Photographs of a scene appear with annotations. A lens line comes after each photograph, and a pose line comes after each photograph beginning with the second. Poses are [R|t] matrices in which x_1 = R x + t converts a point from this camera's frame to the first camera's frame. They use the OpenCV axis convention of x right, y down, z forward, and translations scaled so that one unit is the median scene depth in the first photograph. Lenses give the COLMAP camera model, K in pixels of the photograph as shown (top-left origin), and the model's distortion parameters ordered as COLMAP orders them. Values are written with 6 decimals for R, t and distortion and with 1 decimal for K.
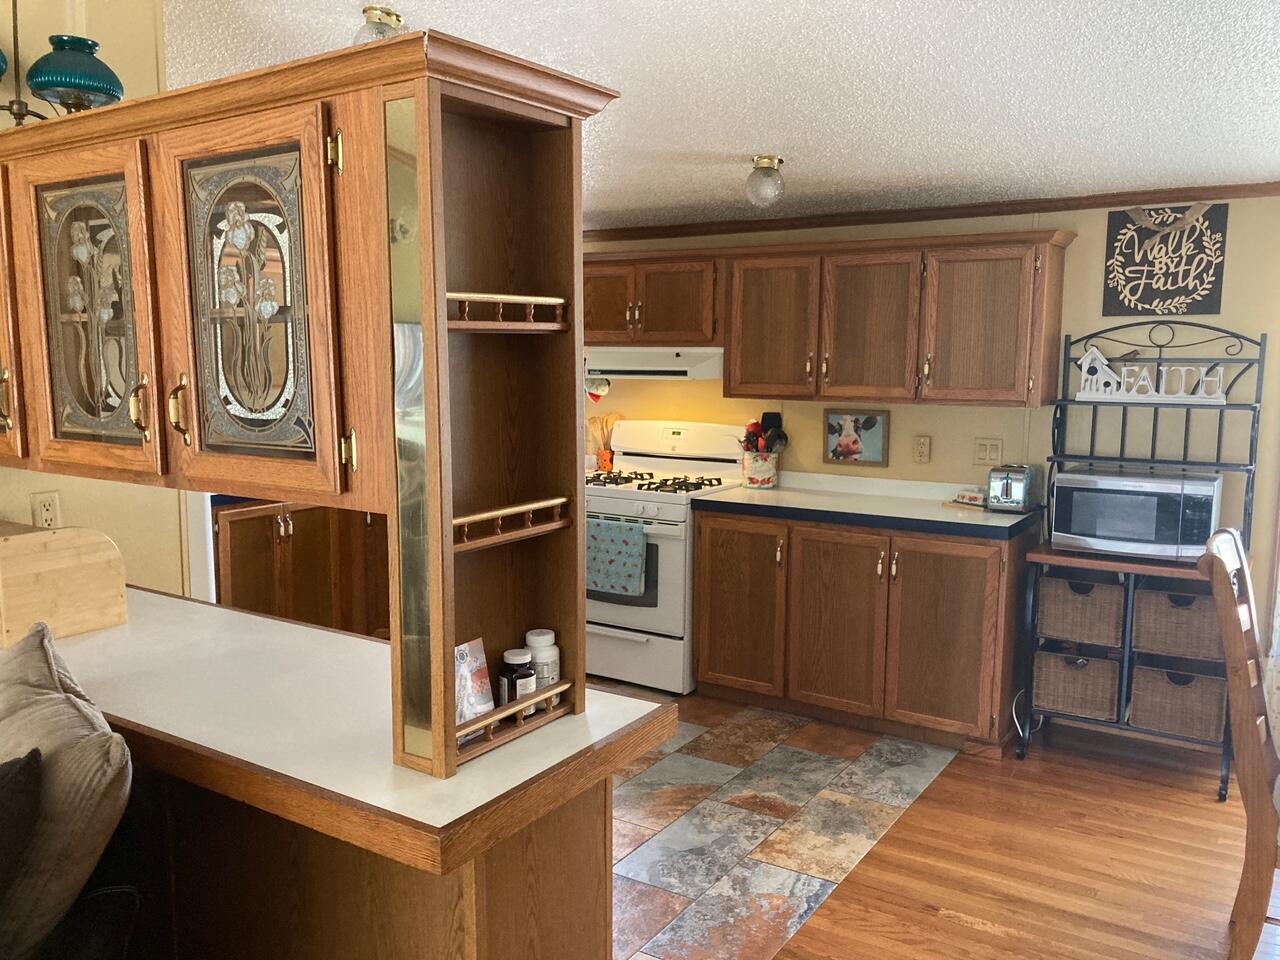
lens RADIAL K [[1014.3, 0, 640.0], [0, 1014.3, 480.0], [0, 0, 1]] dist [0.011707, -0.005487]
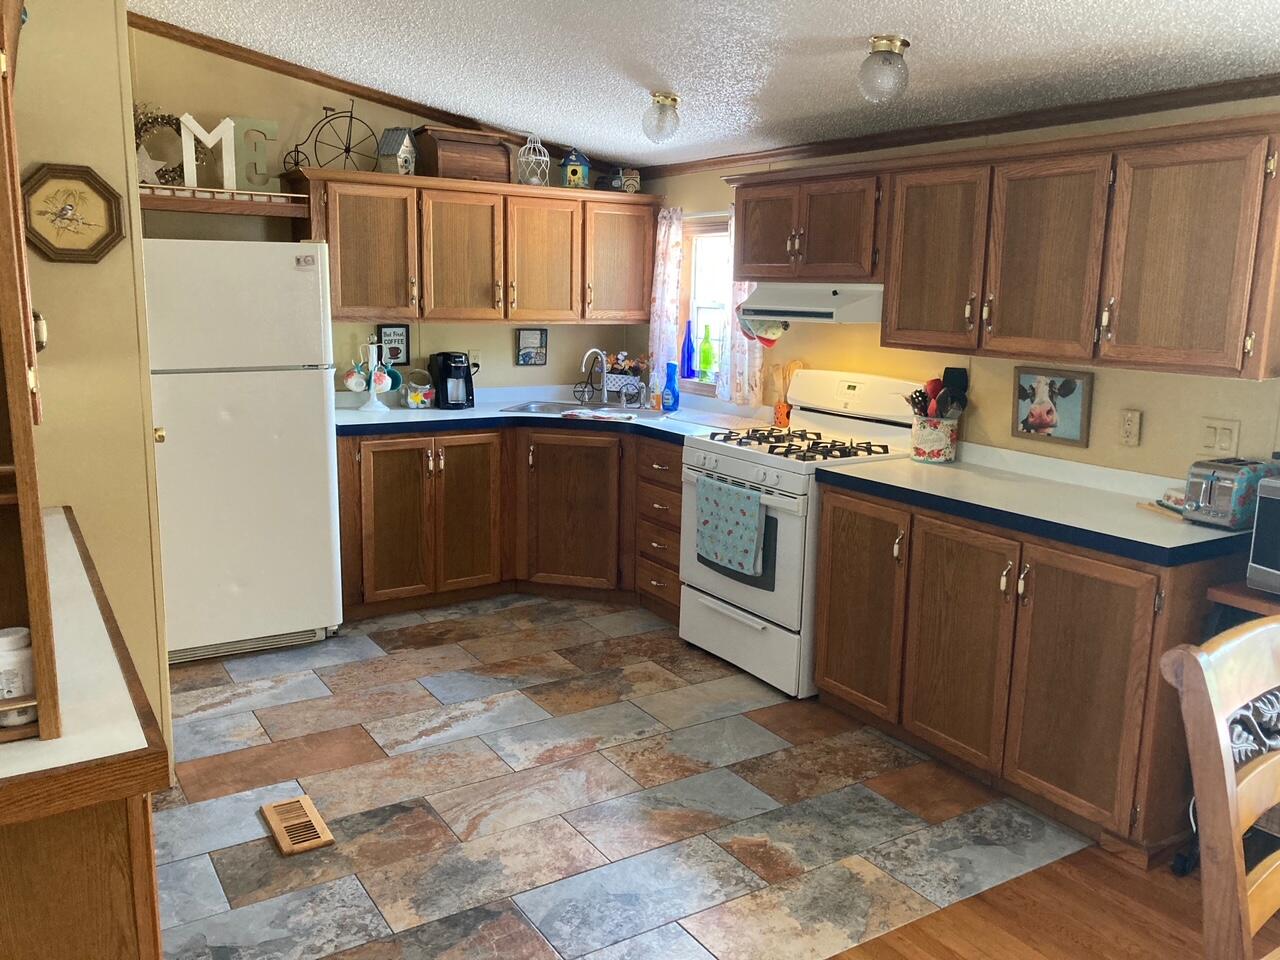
lens RADIAL K [[1030.9, 0, 641.5], [0, 1030.9, 466.9], [0, 0, 1]] dist [0.000477, -0.010863]
pose [[0.912721, 0.083320, -0.399998, 0.254633], [-0.064675, 0.996106, 0.059914, -0.023551], [0.403432, -0.028815, 0.914556, 0.170797]]
